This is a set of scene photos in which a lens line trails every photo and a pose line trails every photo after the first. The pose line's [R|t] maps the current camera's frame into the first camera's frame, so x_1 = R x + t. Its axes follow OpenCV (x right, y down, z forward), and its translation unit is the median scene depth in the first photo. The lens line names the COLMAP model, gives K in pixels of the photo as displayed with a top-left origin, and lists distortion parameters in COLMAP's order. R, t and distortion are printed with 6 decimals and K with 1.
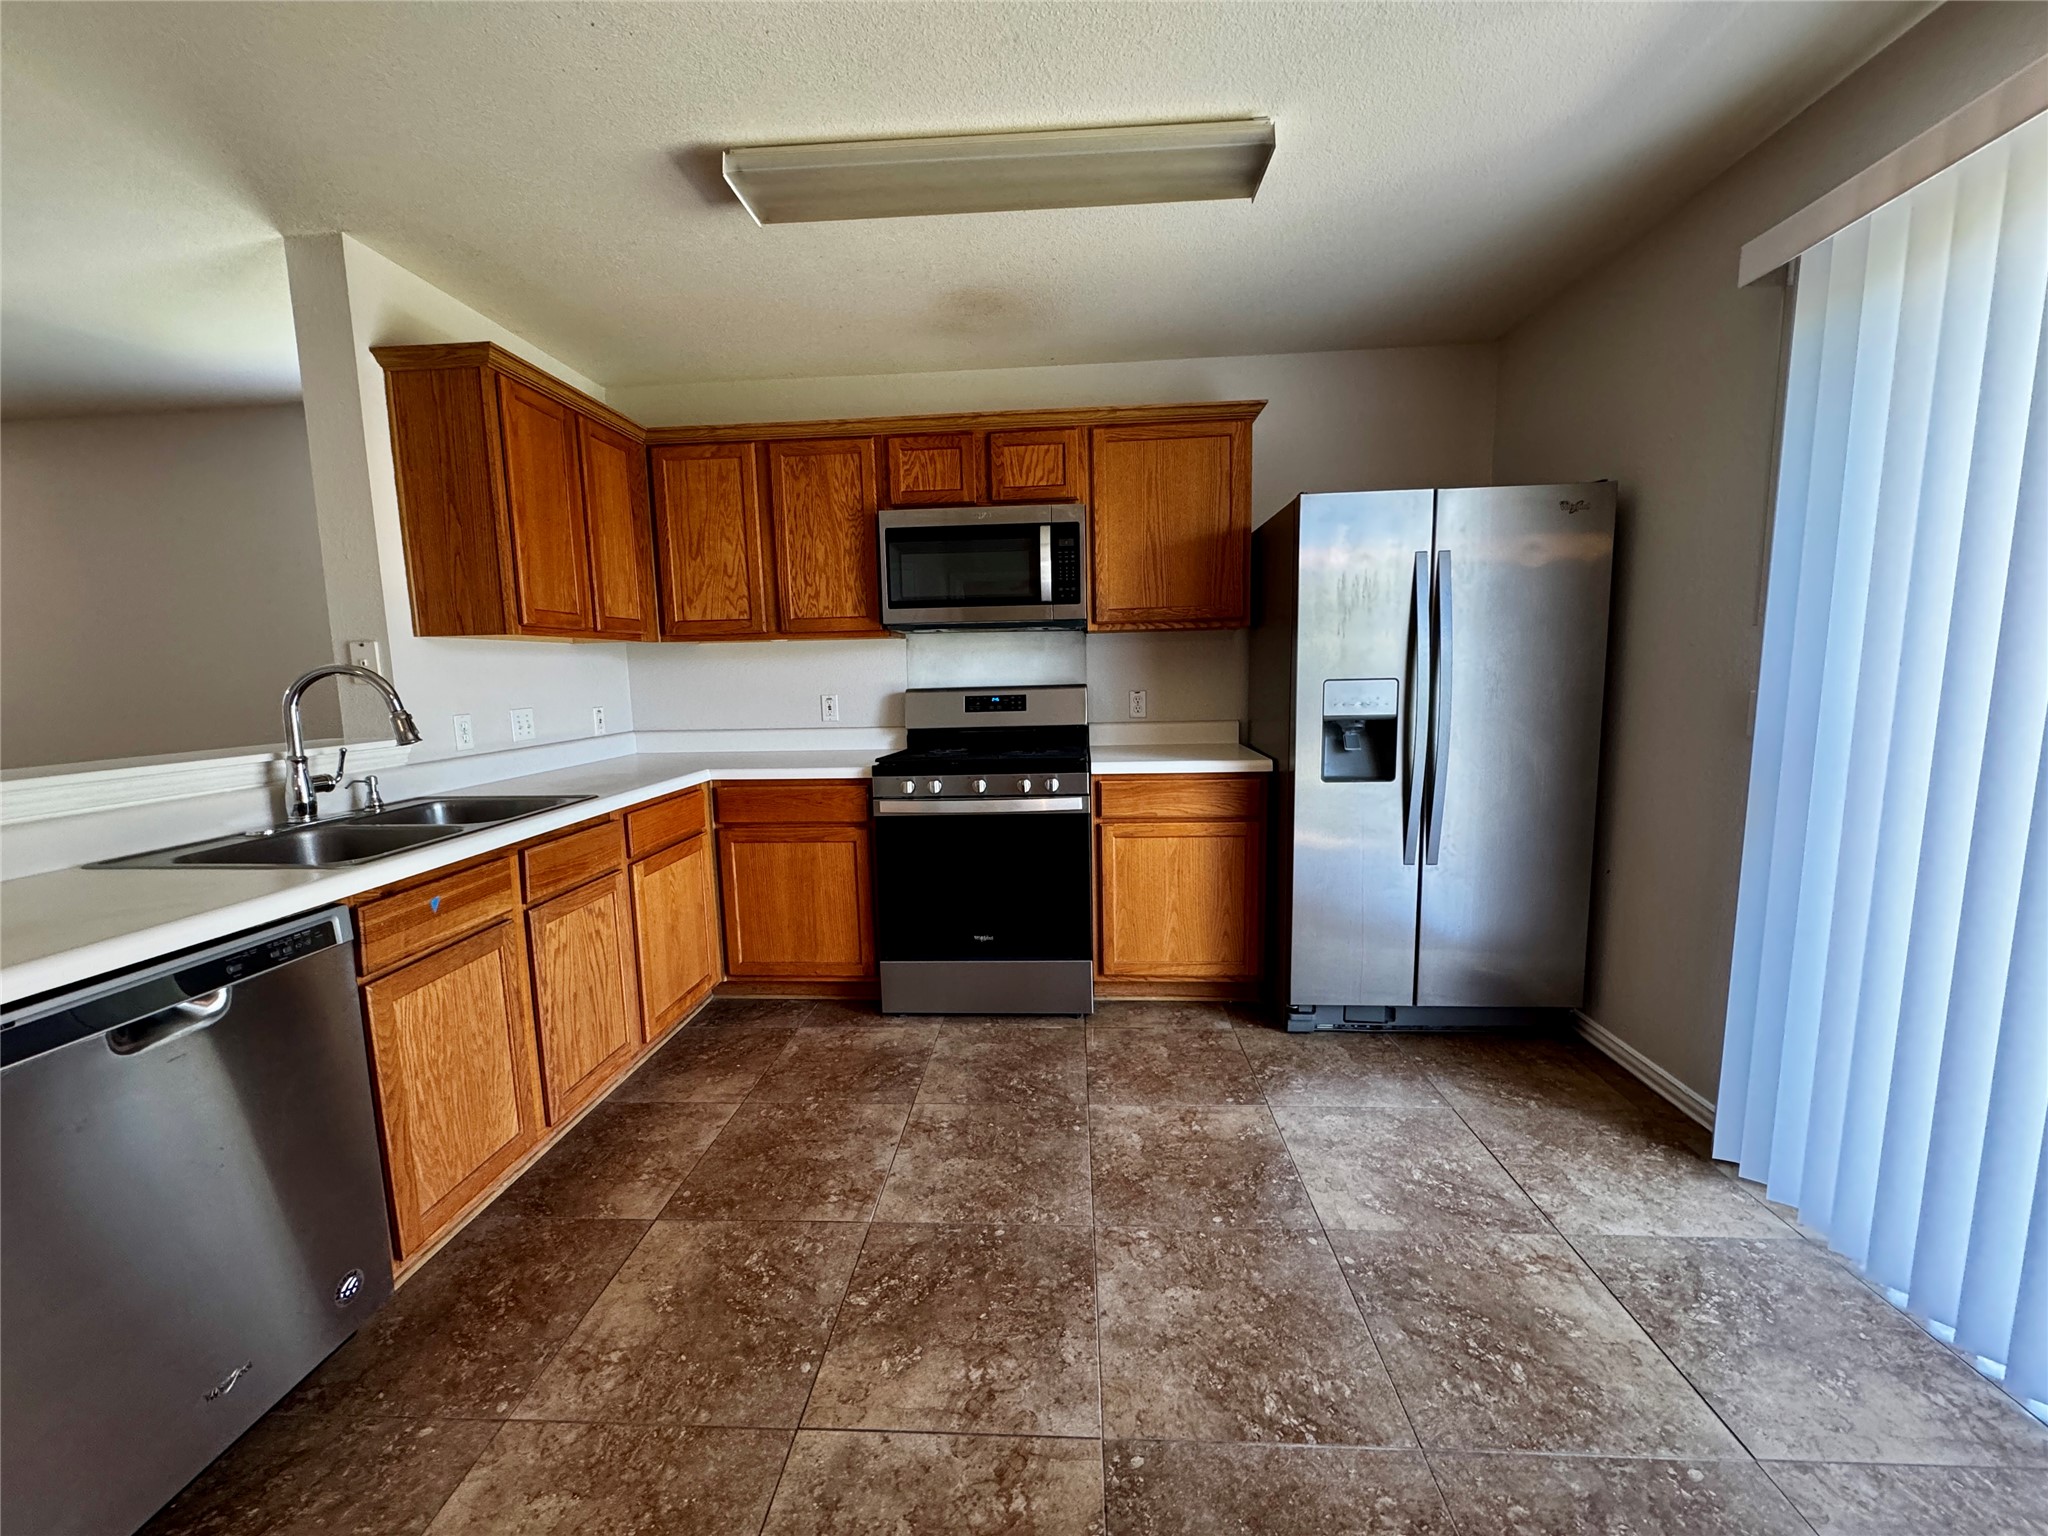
lens RADIAL K [[813.5, 0, 1024.0], [0, 813.5, 768.0], [0, 0, 1]] dist [-0.002091, -0.000264]
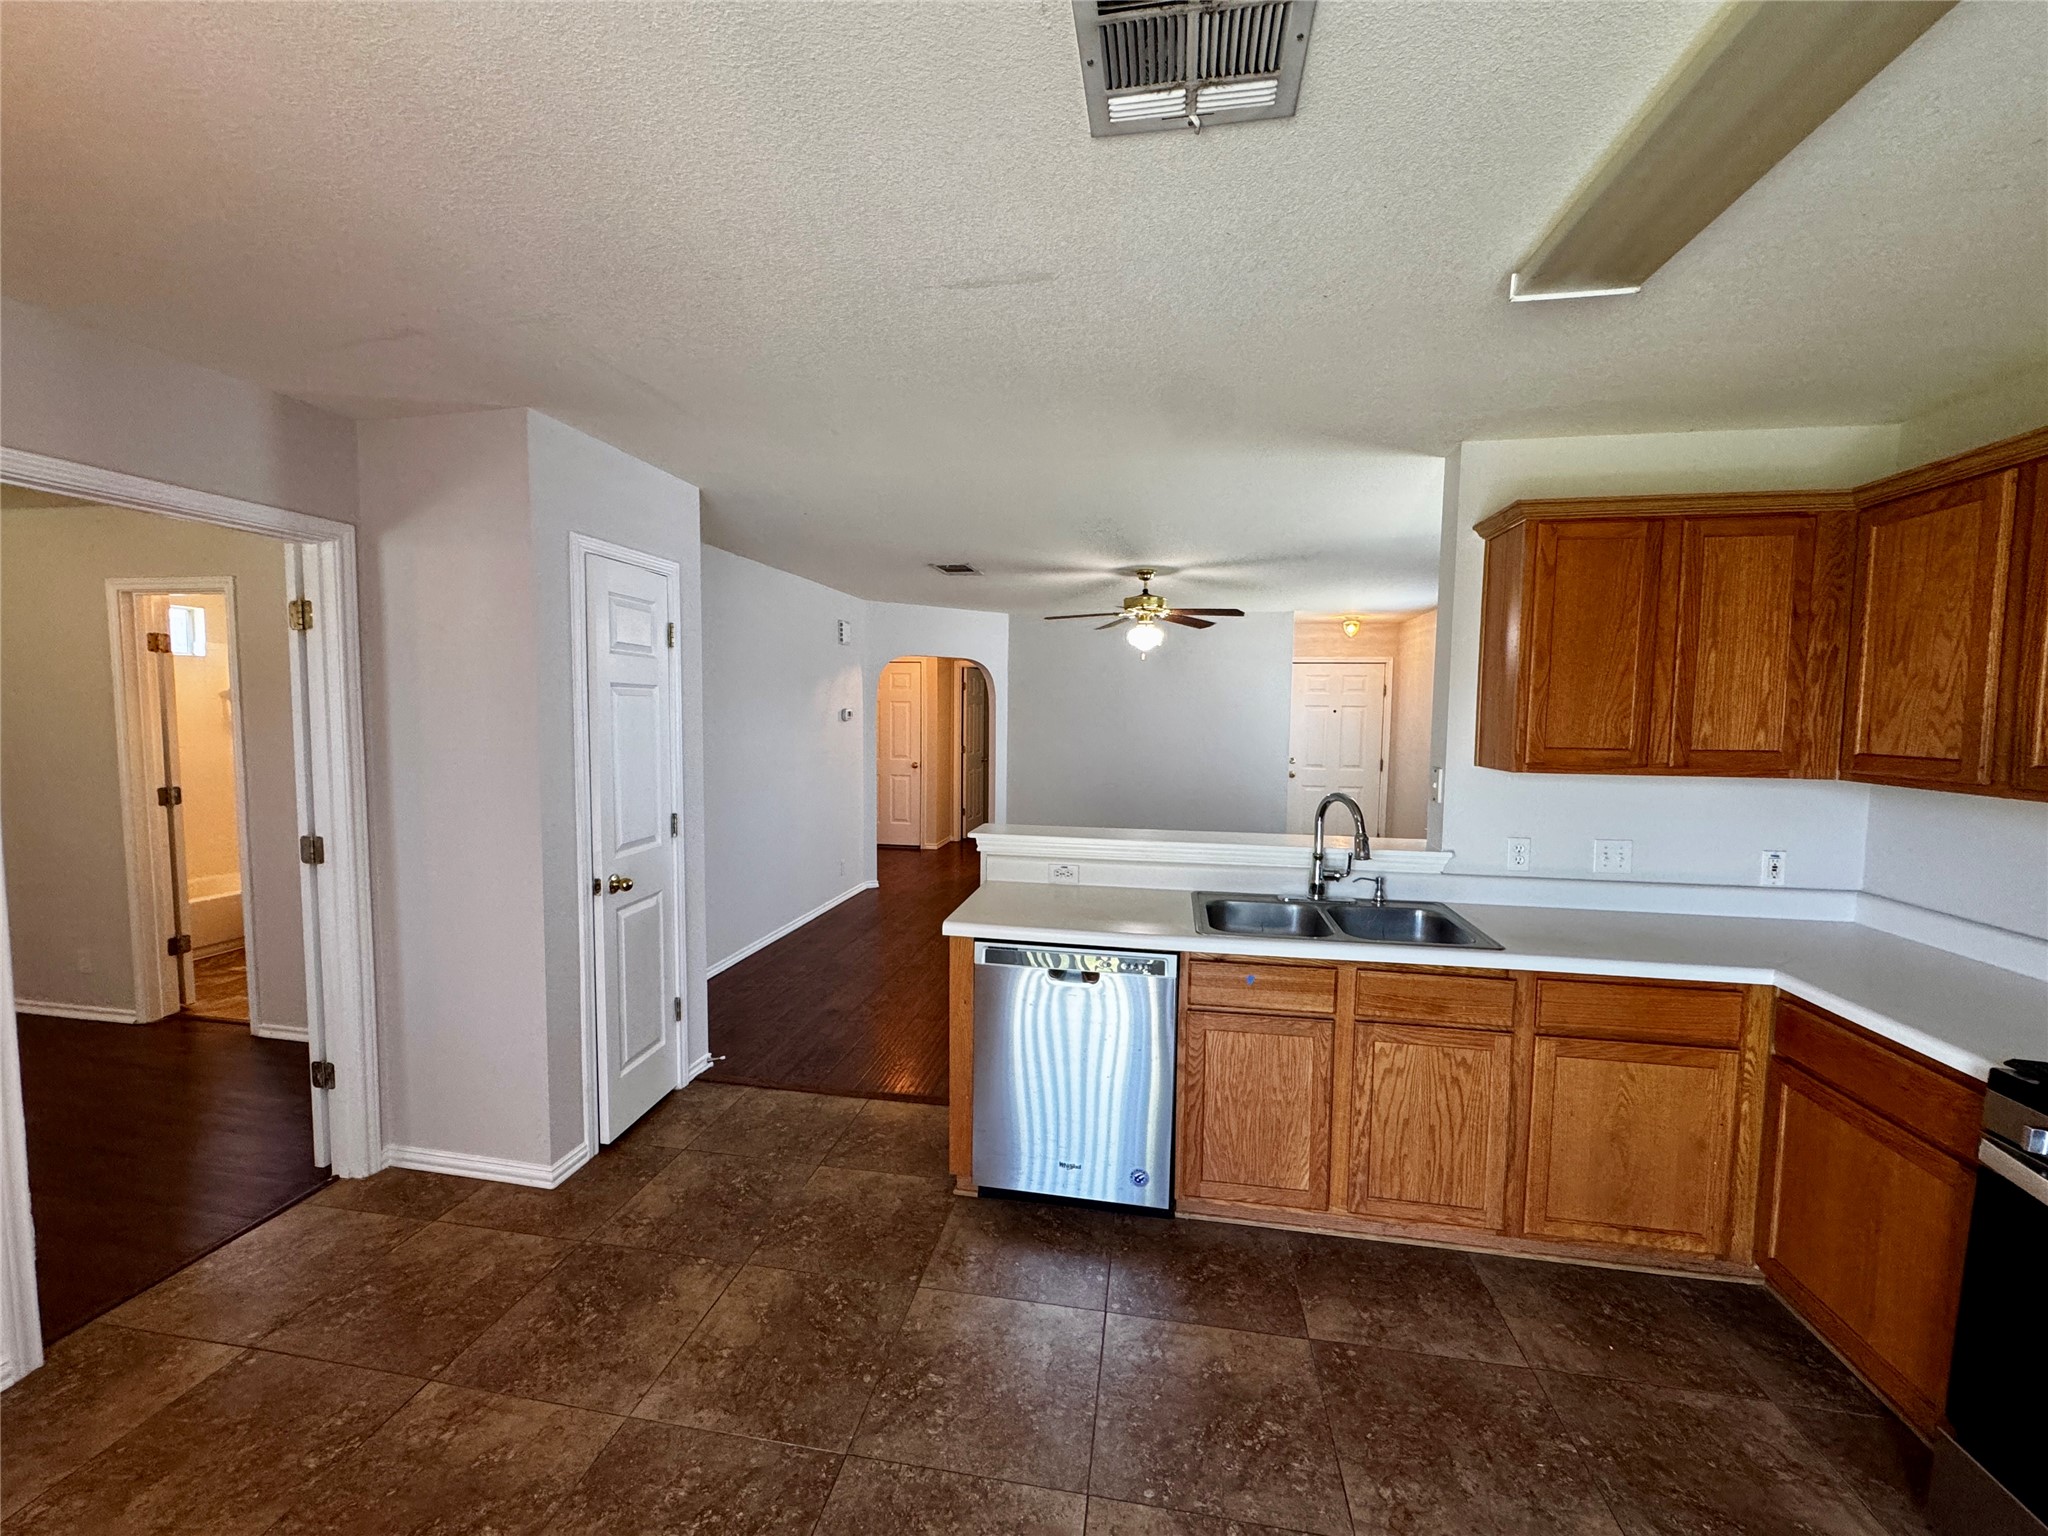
lens RADIAL K [[813.5, 0, 1024.0], [0, 813.5, 768.0], [0, 0, 1]] dist [-0.002091, -0.000264]
pose [[-0.117514, 0.093534, -0.988657, 0.497527], [-0.130046, 0.985532, 0.108696, -0.218703], [0.984519, 0.141344, -0.103650, 0.538862]]
